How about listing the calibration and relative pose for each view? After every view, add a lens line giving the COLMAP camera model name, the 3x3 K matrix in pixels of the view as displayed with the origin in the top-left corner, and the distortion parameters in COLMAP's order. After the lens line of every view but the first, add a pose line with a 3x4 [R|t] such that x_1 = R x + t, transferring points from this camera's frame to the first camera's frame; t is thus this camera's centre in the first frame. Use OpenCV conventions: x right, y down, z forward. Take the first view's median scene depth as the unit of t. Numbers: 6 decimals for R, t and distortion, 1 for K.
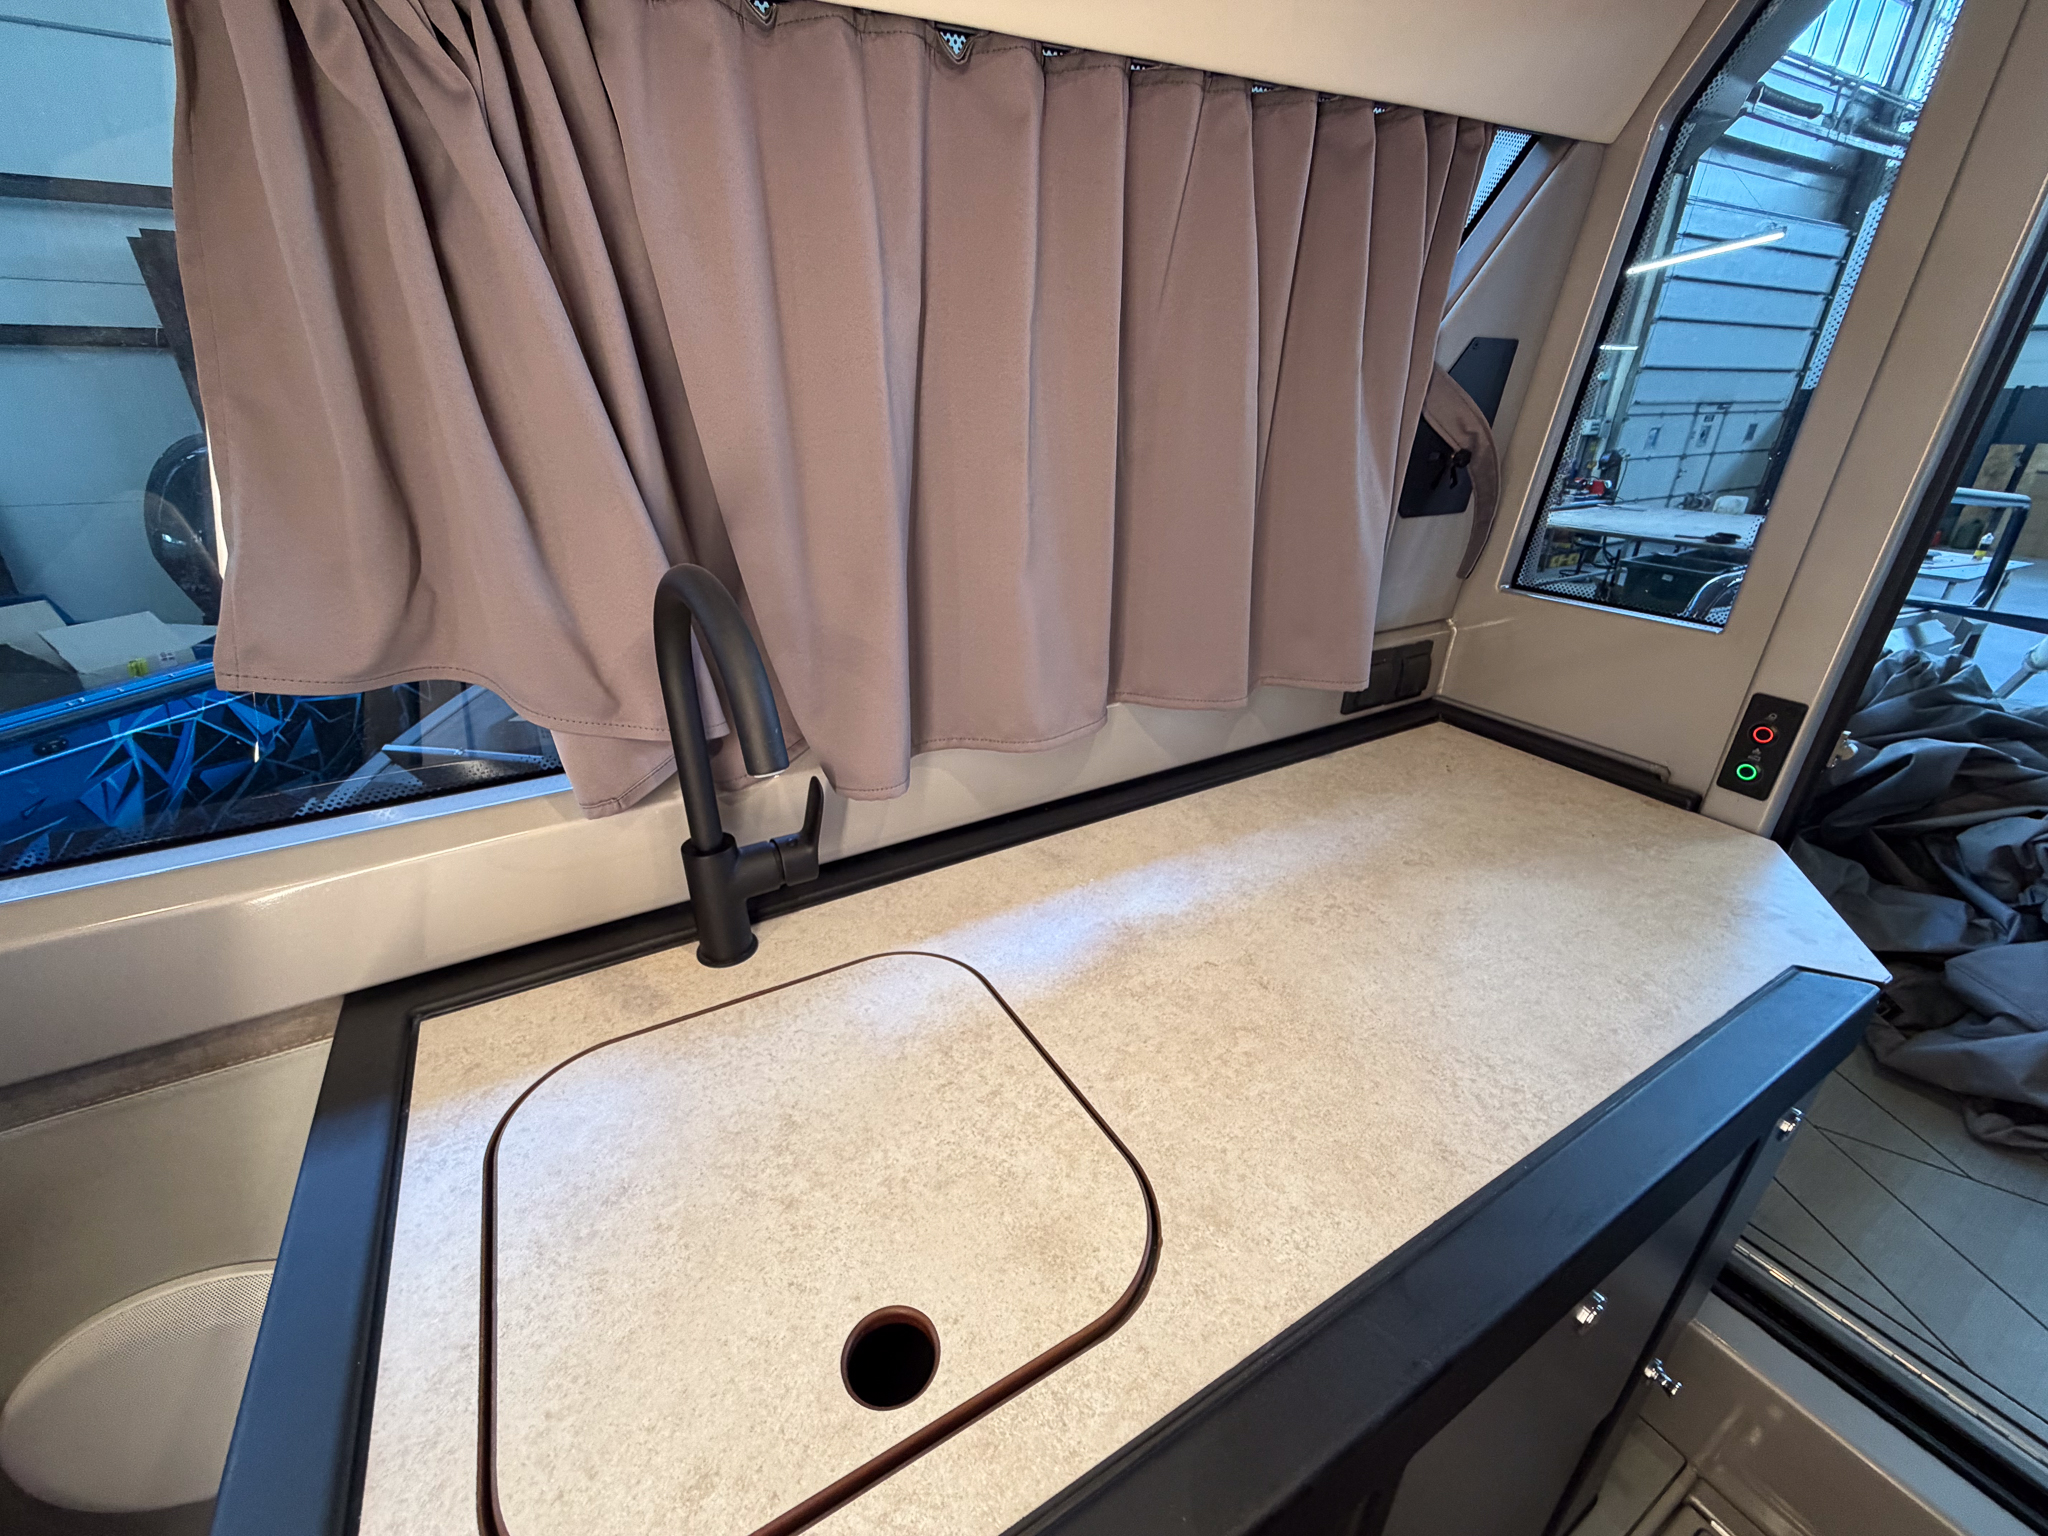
lens RADIAL K [[817.4, 0, 1020.6], [0, 817.4, 766.2], [0, 0, 1]] dist [-0.000537, 0.000201]
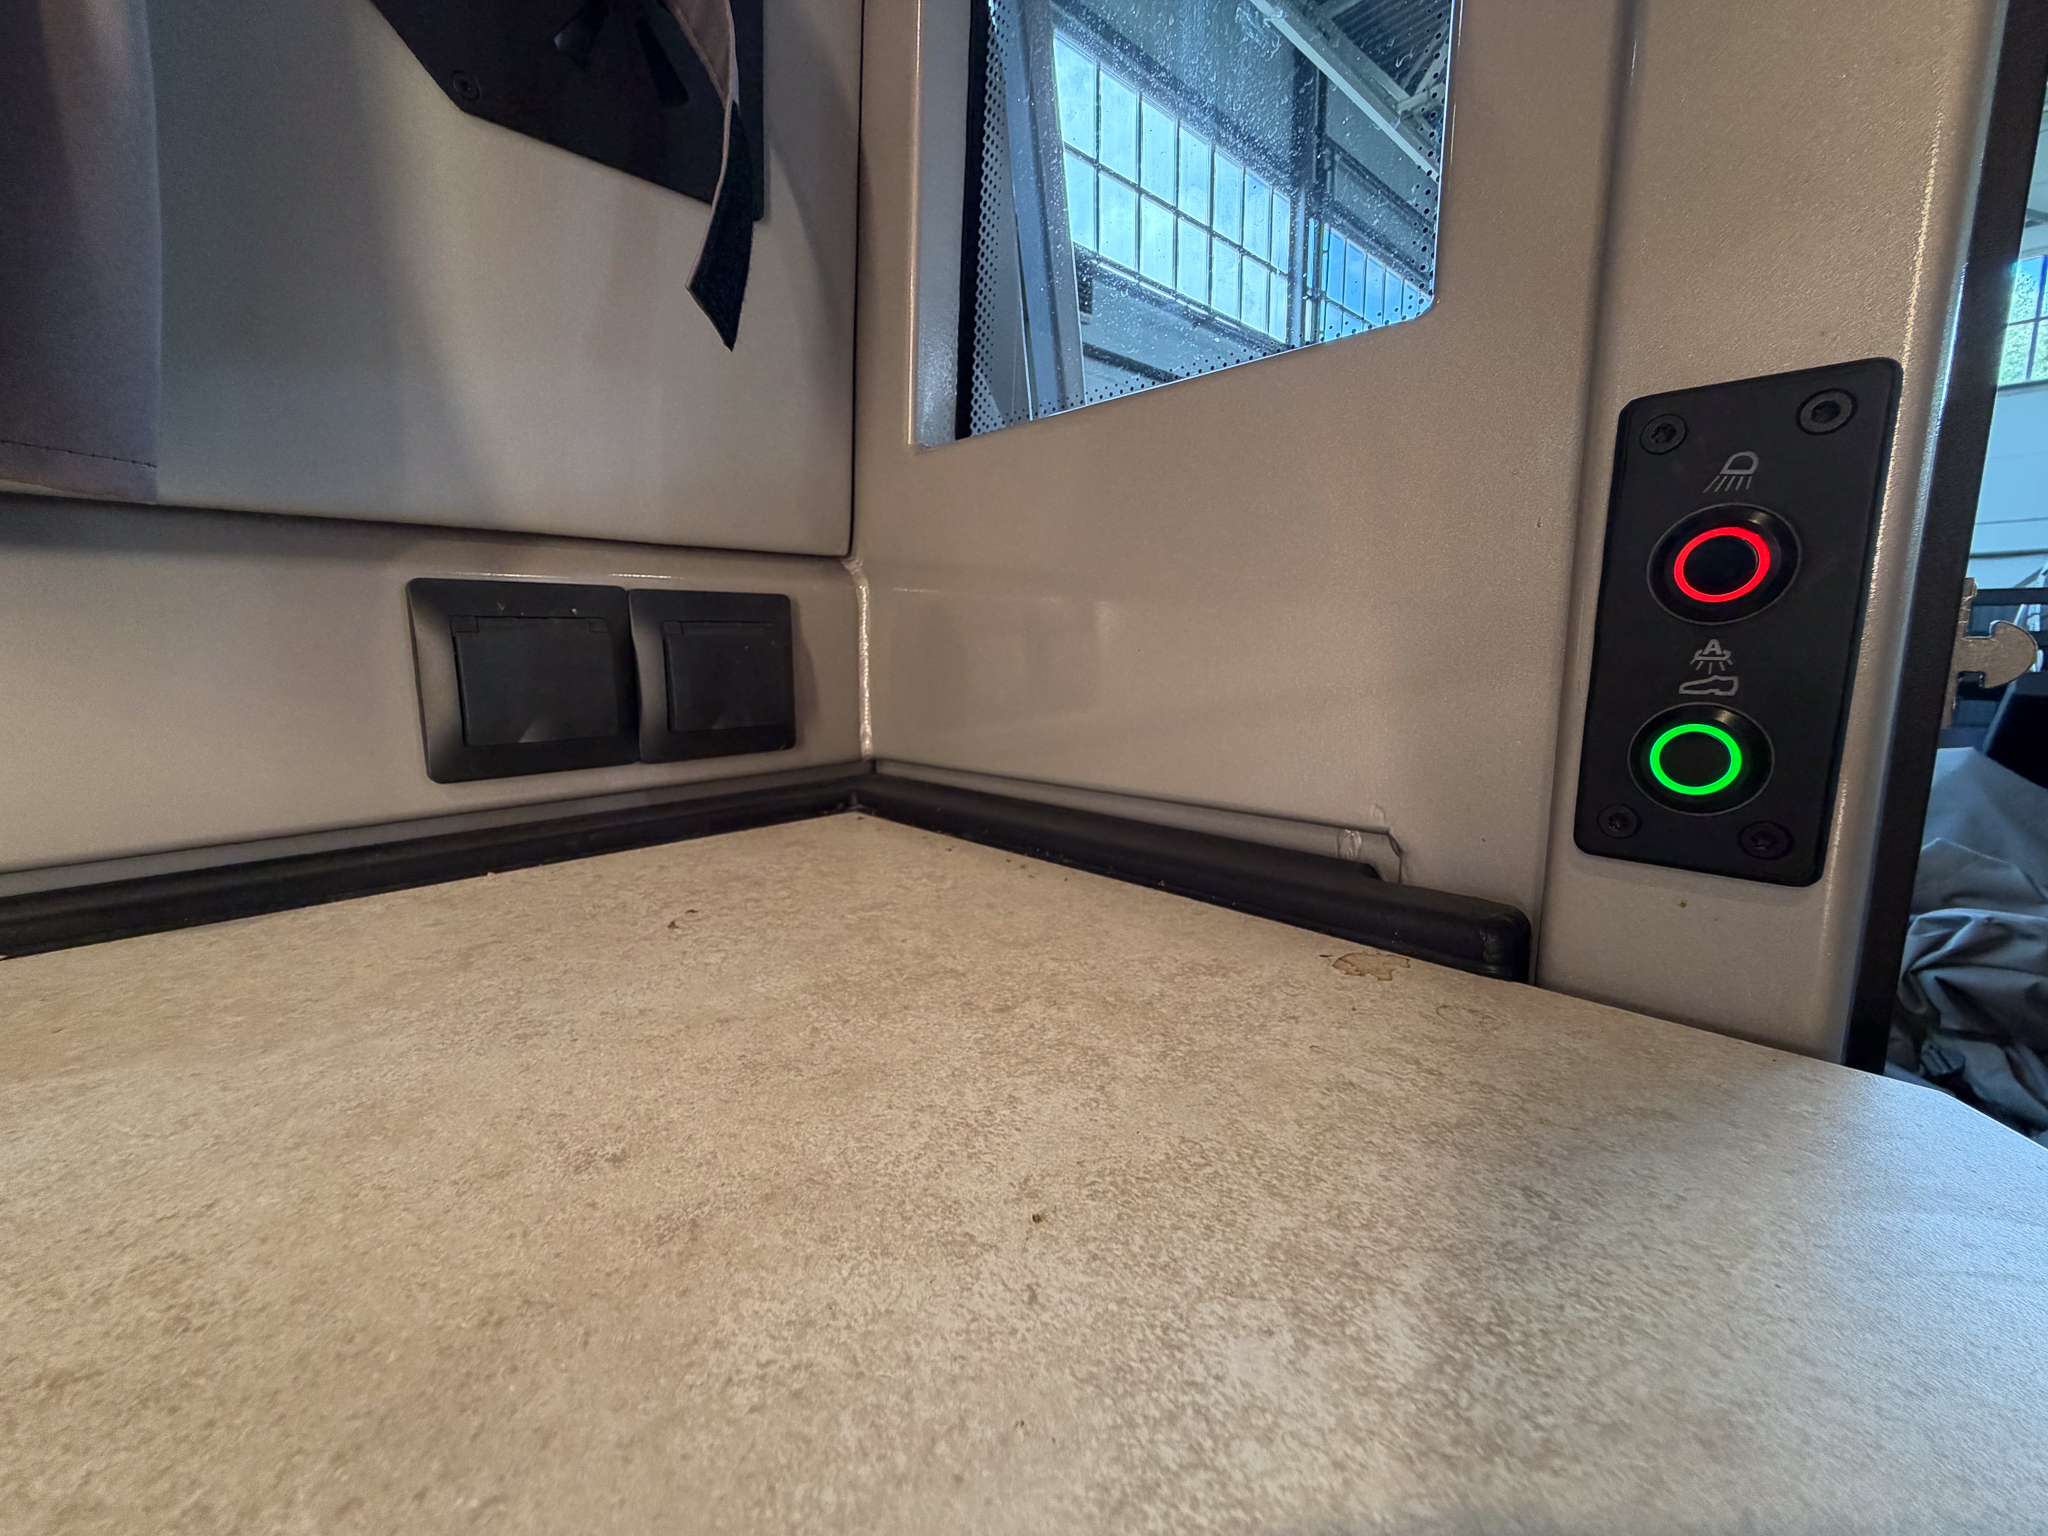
lens RADIAL K [[817.4, 0, 1020.6], [0, 817.4, 766.2], [0, 0, 1]] dist [-0.000537, 0.000201]
pose [[0.968013, -0.047757, 0.246314, 0.499043], [0.115835, 0.955897, -0.269895, 0.034579], [-0.222561, 0.289793, 0.930853, 0.630820]]
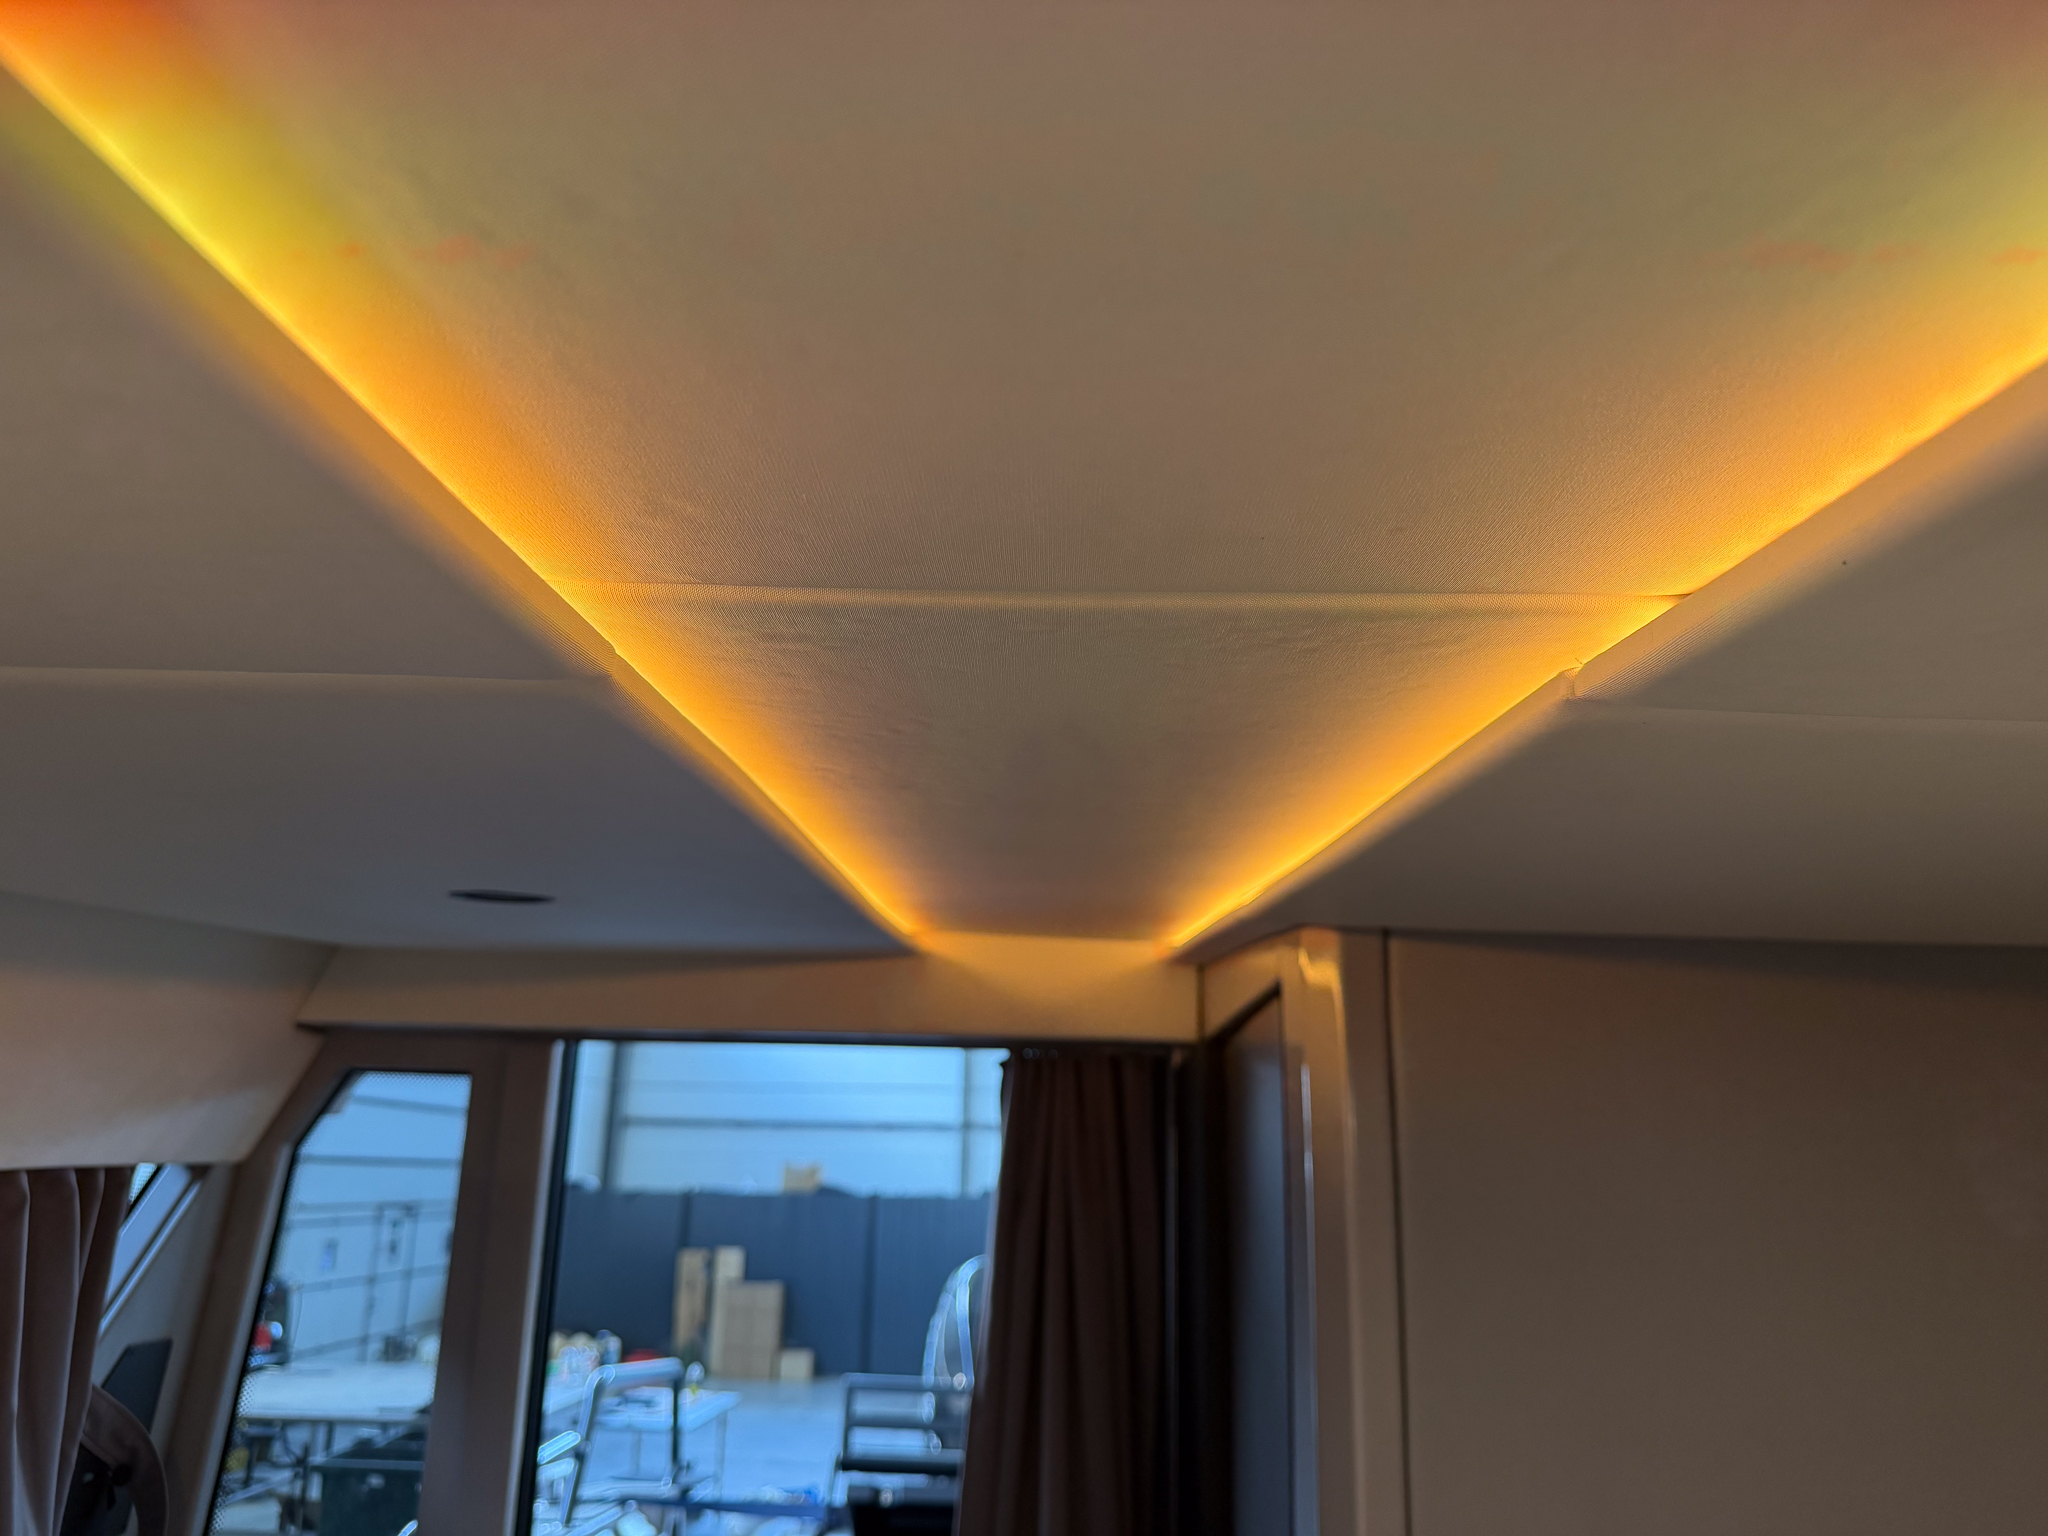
lens RADIAL K [[1469.2, 0, 1030.6], [0, 1469.2, 785.8], [0, 0, 1]] dist [-0.016736, -0.002717]
pose [[0.495080, 0.234870, 0.836500, -0.074274], [0.345916, 0.829893, -0.437745, 0.003625], [-0.797018, 0.506077, 0.329618, -0.108342]]
